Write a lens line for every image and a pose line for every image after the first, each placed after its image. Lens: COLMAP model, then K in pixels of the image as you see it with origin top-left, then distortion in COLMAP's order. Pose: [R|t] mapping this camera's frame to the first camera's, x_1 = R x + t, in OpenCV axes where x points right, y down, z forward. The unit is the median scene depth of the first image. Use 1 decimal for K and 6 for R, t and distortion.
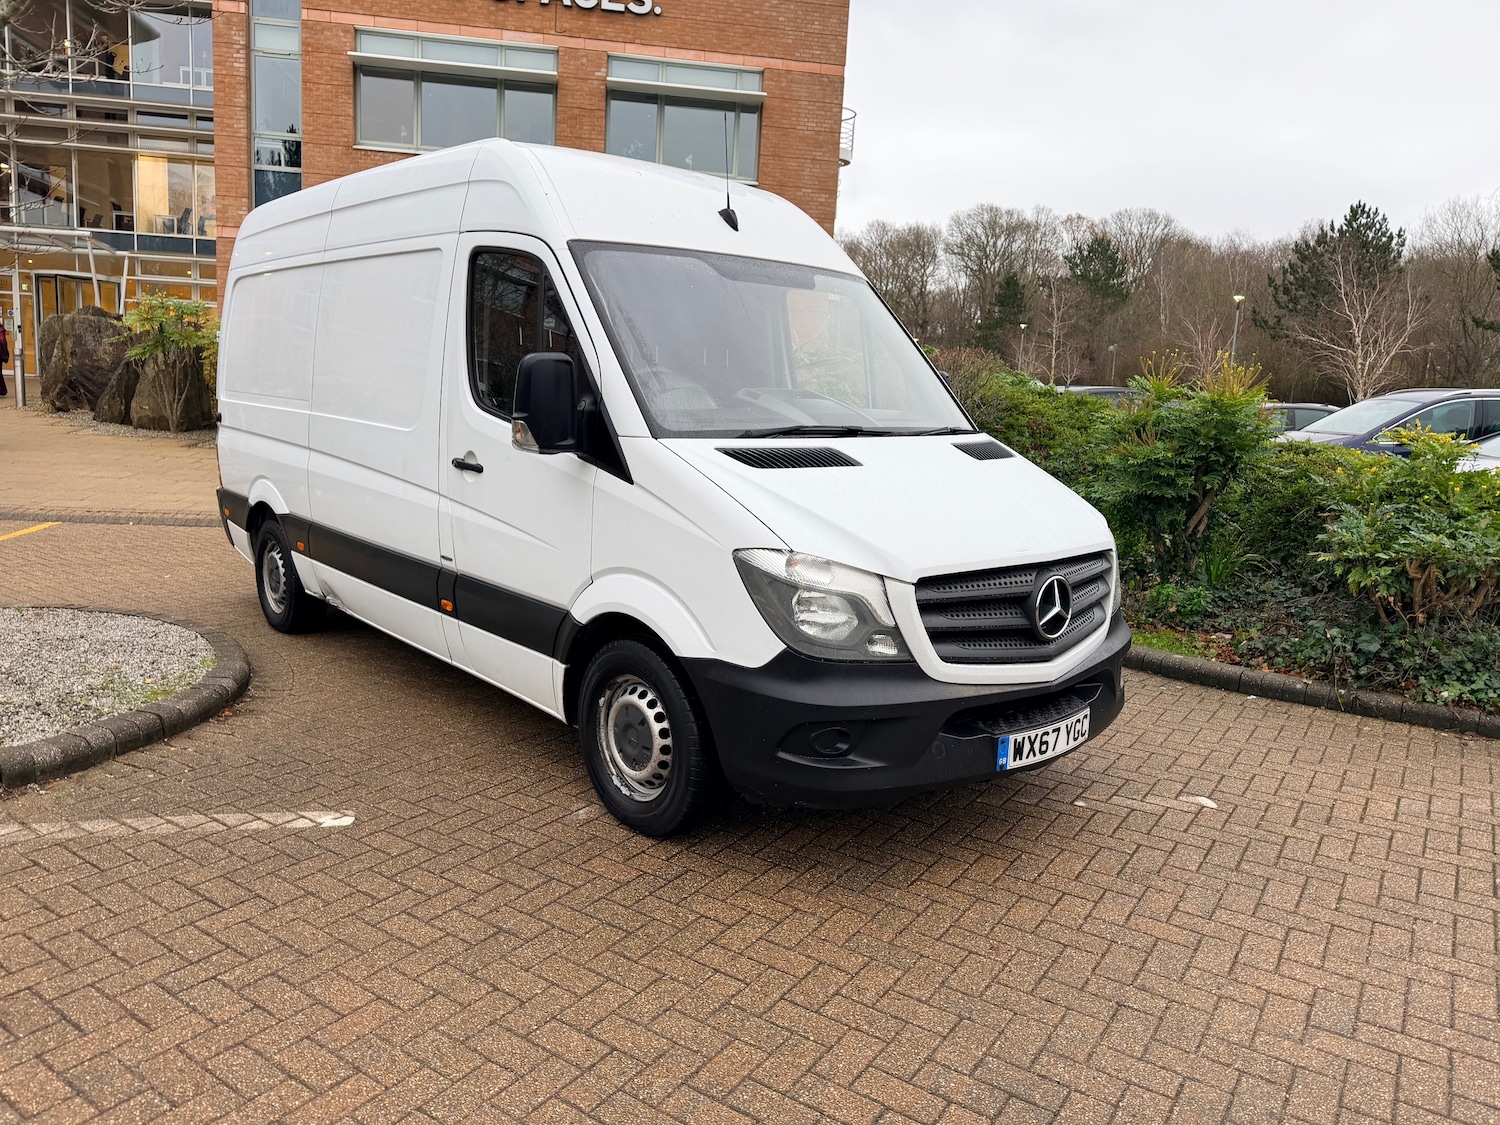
lens RADIAL K [[1058.5, 0, 741.3], [0, 1058.5, 577.2], [0, 0, 1]] dist [0.040093, -0.052359]
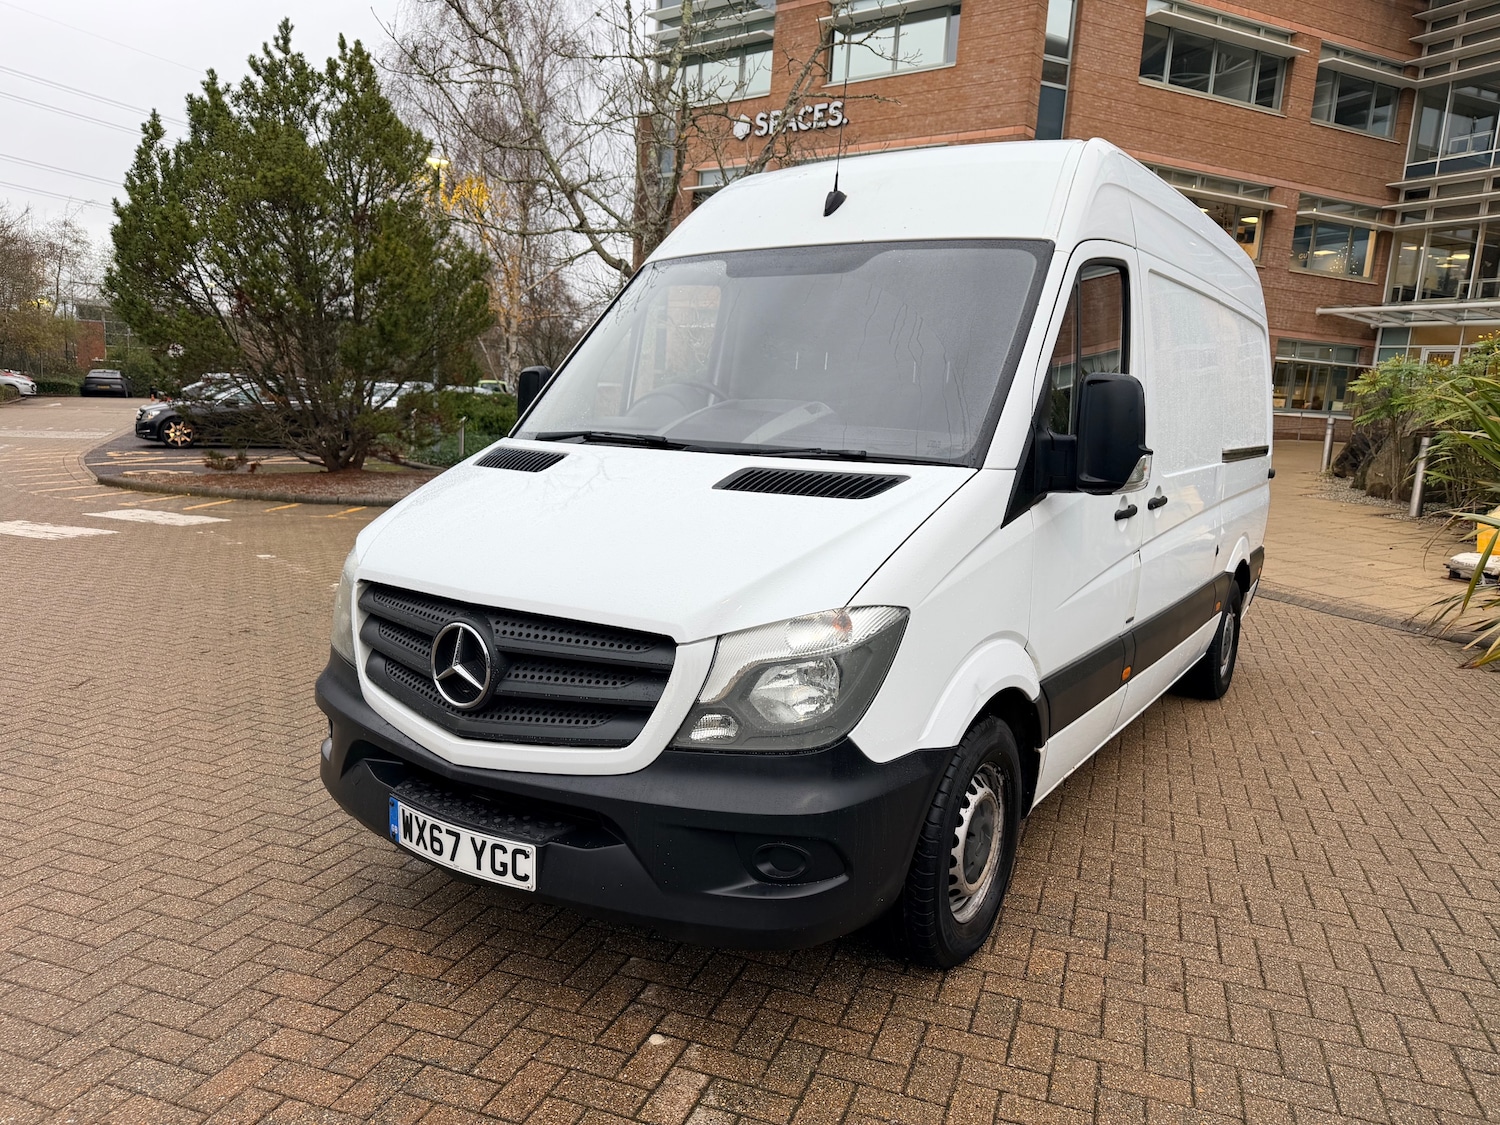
lens RADIAL K [[1067.5, 0, 750.0], [0, 1067.5, 562.5], [0, 0, 1]] dist [0.011937, -0.015131]
pose [[0.265470, 0.118709, -0.956783, 0.666665], [-0.205184, 0.976613, 0.064239, -0.082124], [0.942032, 0.179263, 0.283618, 0.613974]]
